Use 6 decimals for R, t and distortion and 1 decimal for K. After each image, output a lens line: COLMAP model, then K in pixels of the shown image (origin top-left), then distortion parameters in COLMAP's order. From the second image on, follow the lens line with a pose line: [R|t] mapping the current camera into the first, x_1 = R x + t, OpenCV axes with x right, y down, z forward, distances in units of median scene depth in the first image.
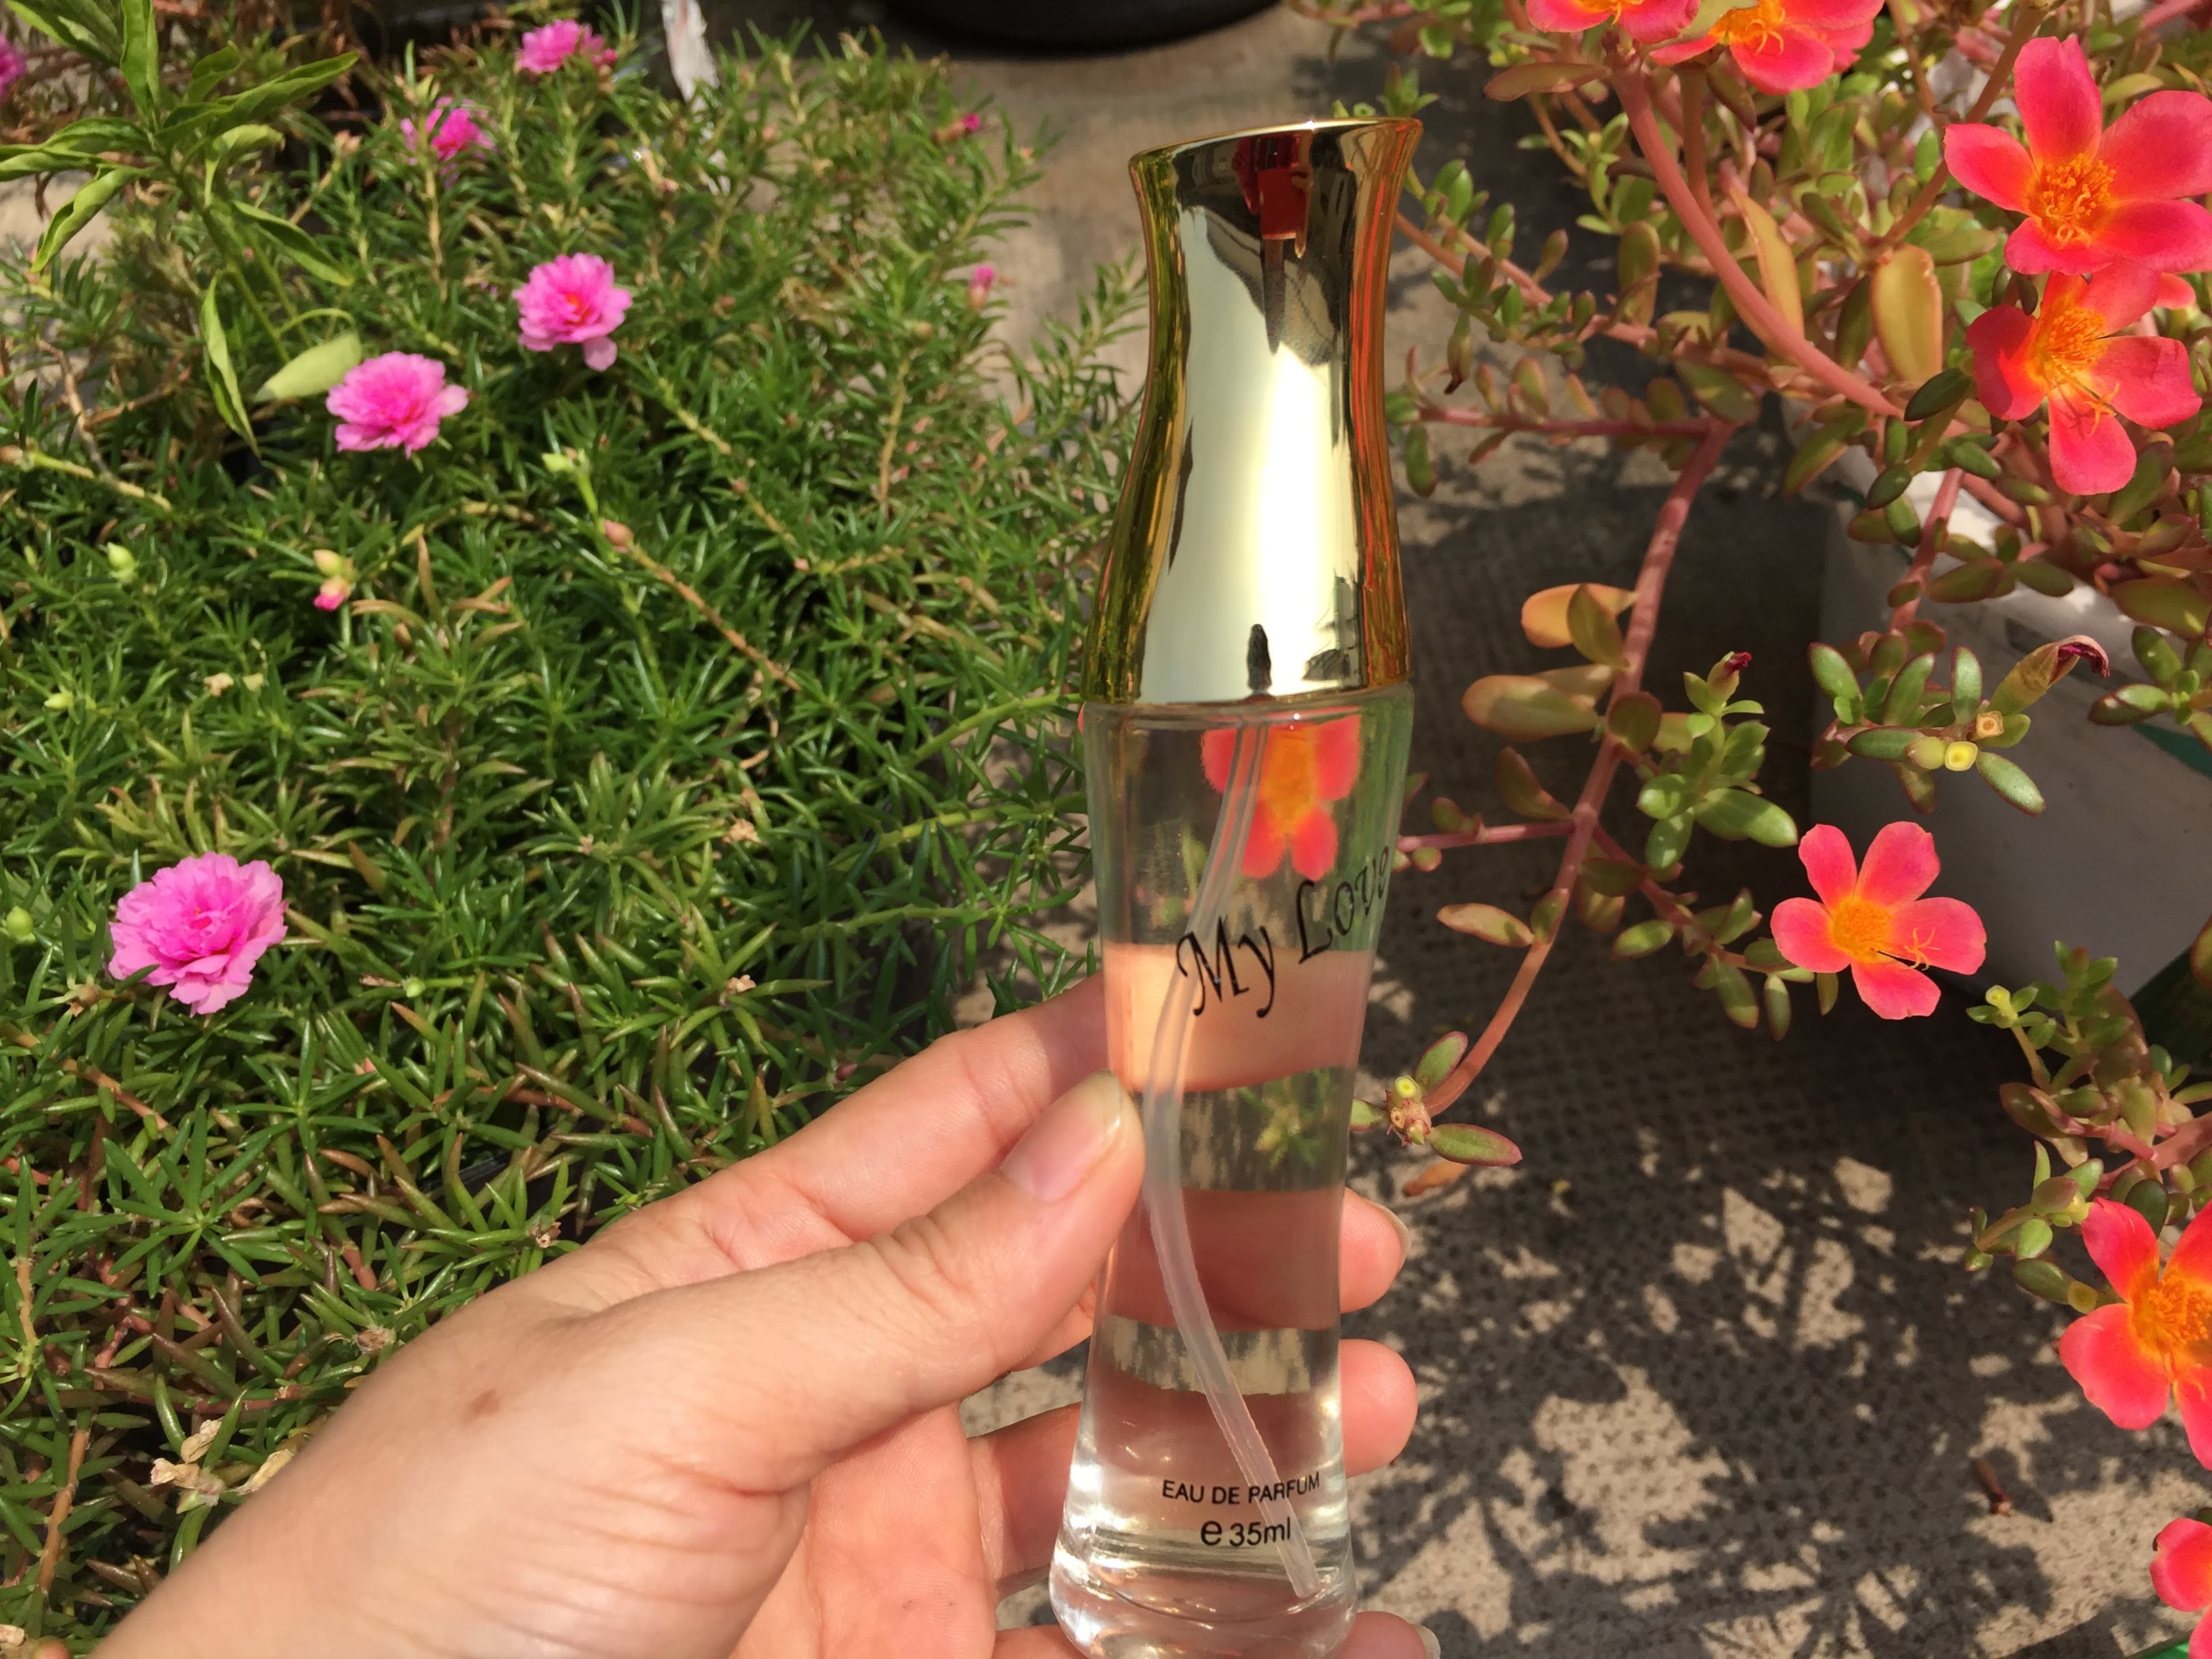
lens RADIAL K [[1833.6, 0, 1067.0], [0, 1833.6, 823.3], [0, 0, 1]] dist [0.066504, -0.102510]
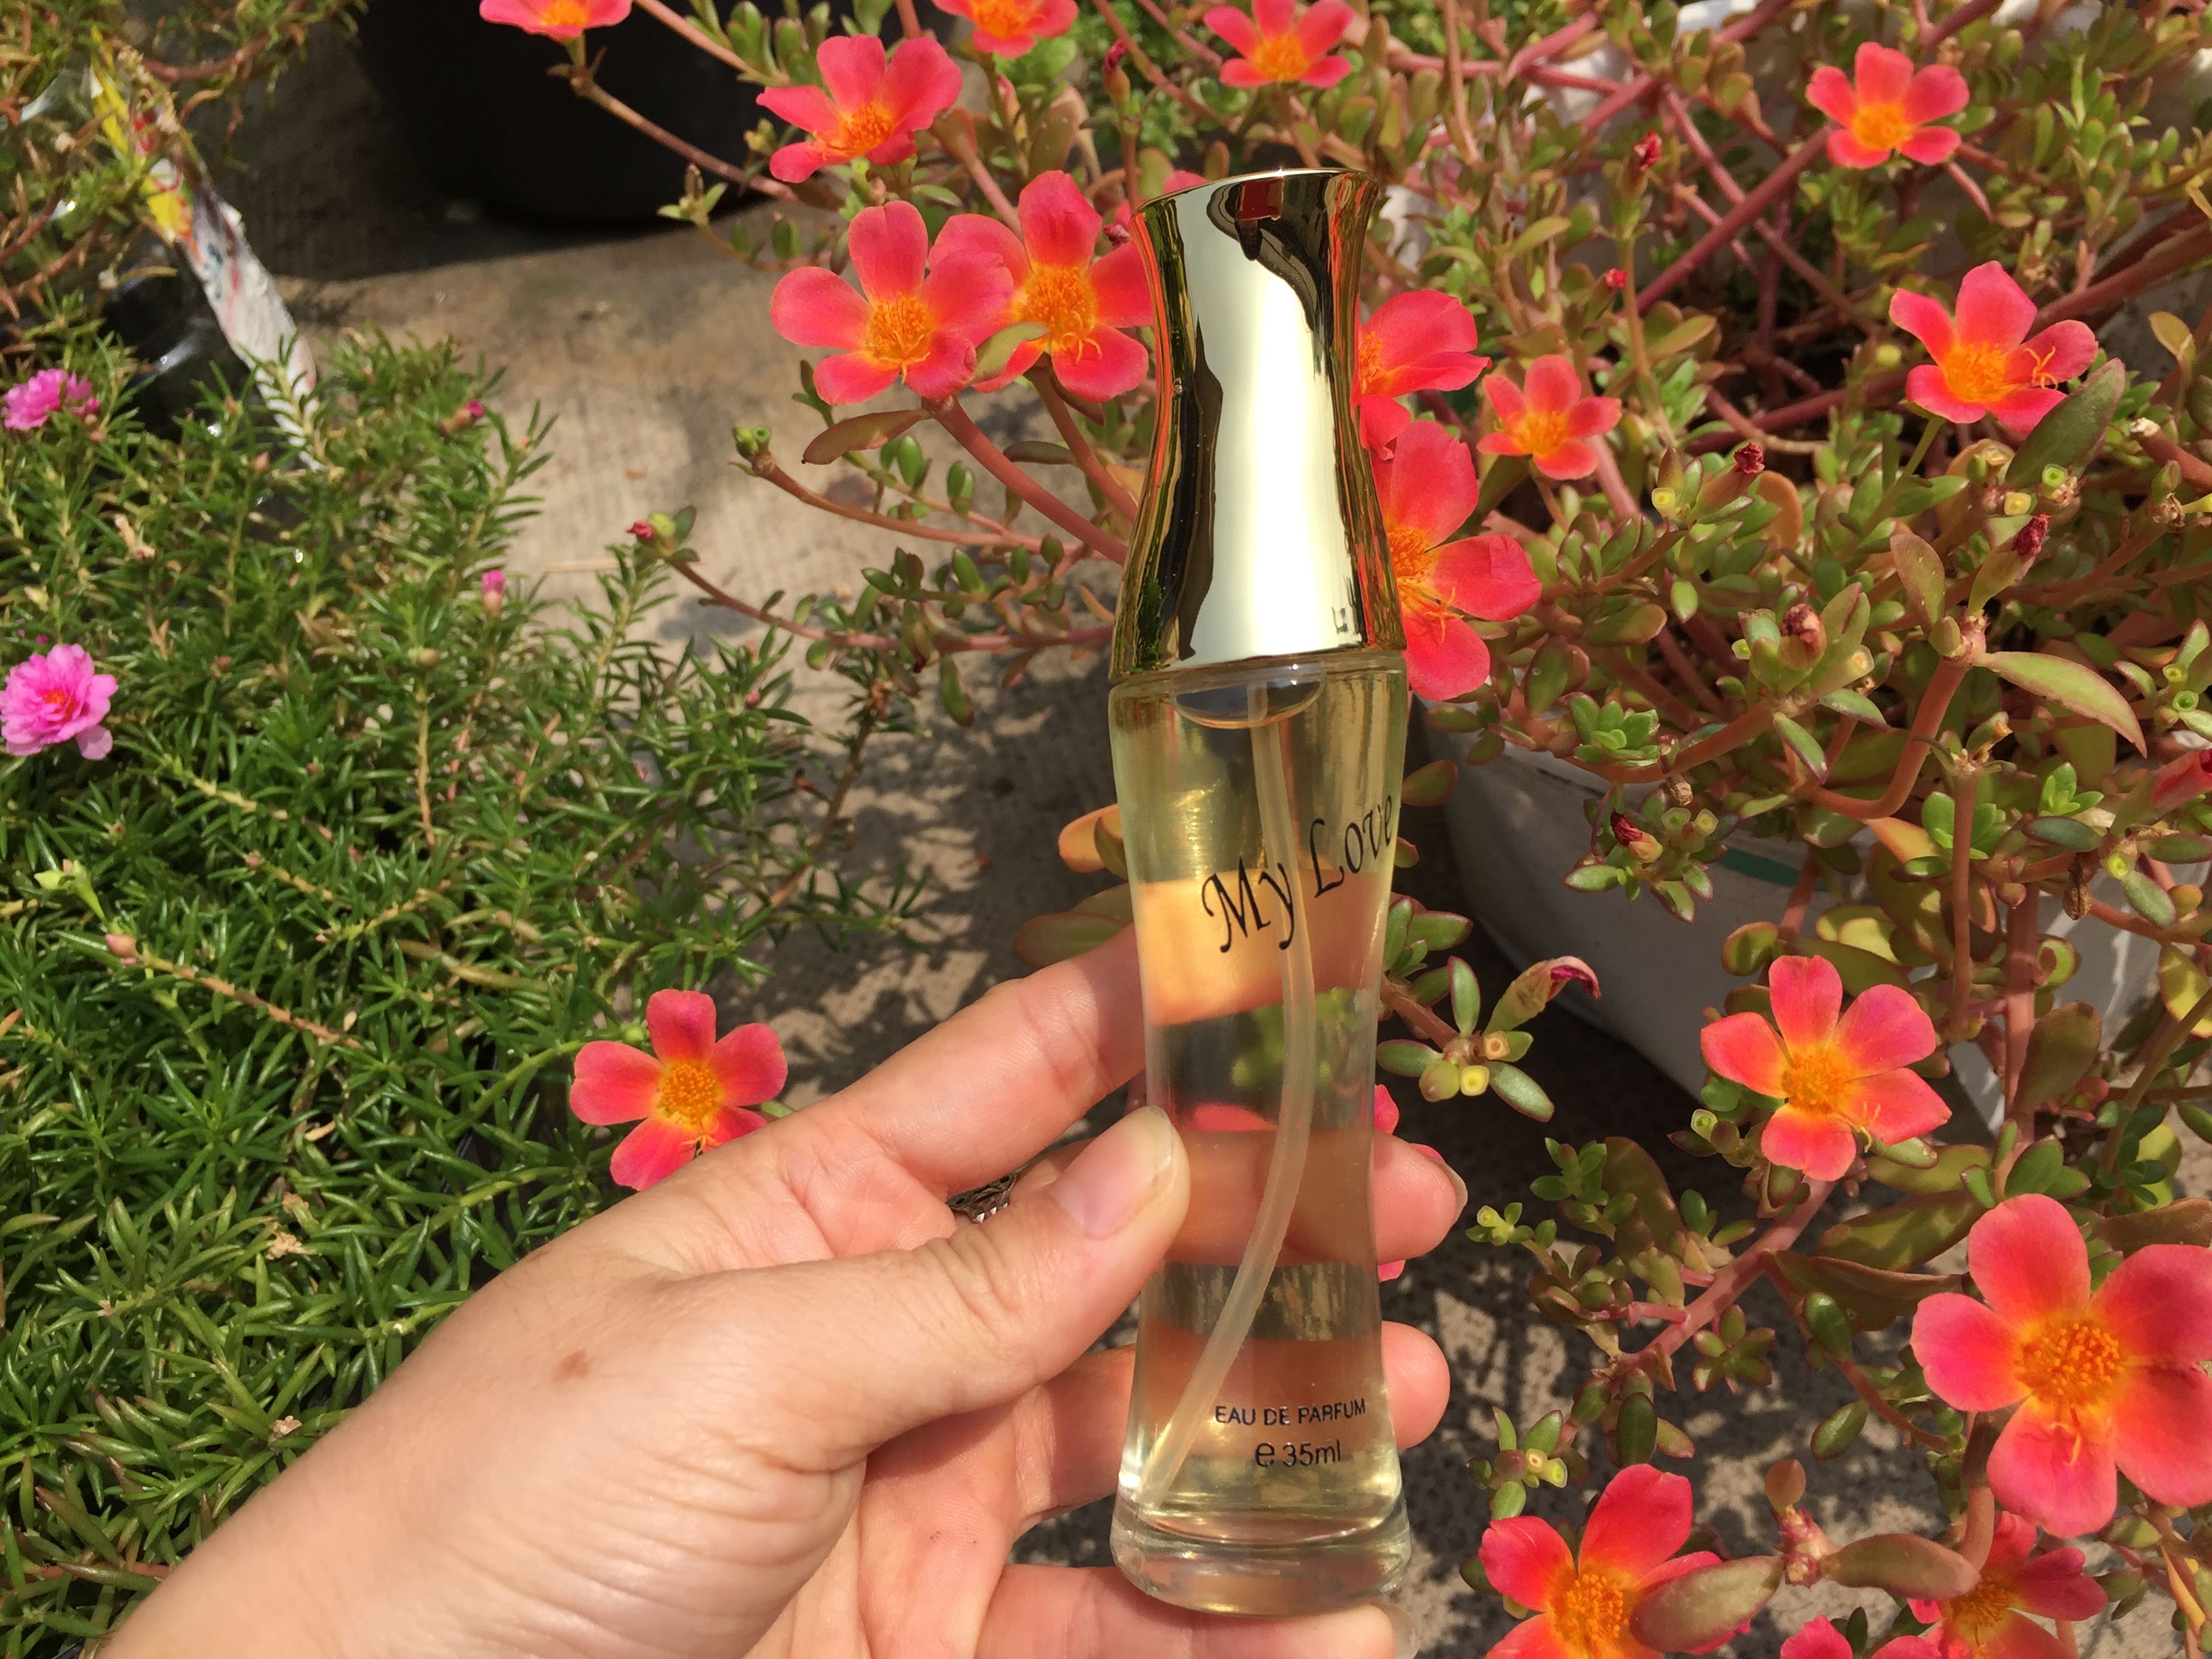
lens RADIAL K [[1833.6, 0, 1067.0], [0, 1833.6, 823.3], [0, 0, 1]] dist [0.066504, -0.102510]
pose [[0.979736, -0.187931, 0.069277, 0.160852], [0.188864, 0.981977, -0.007117, -0.103034], [-0.066691, 0.020056, 0.997572, -0.003815]]
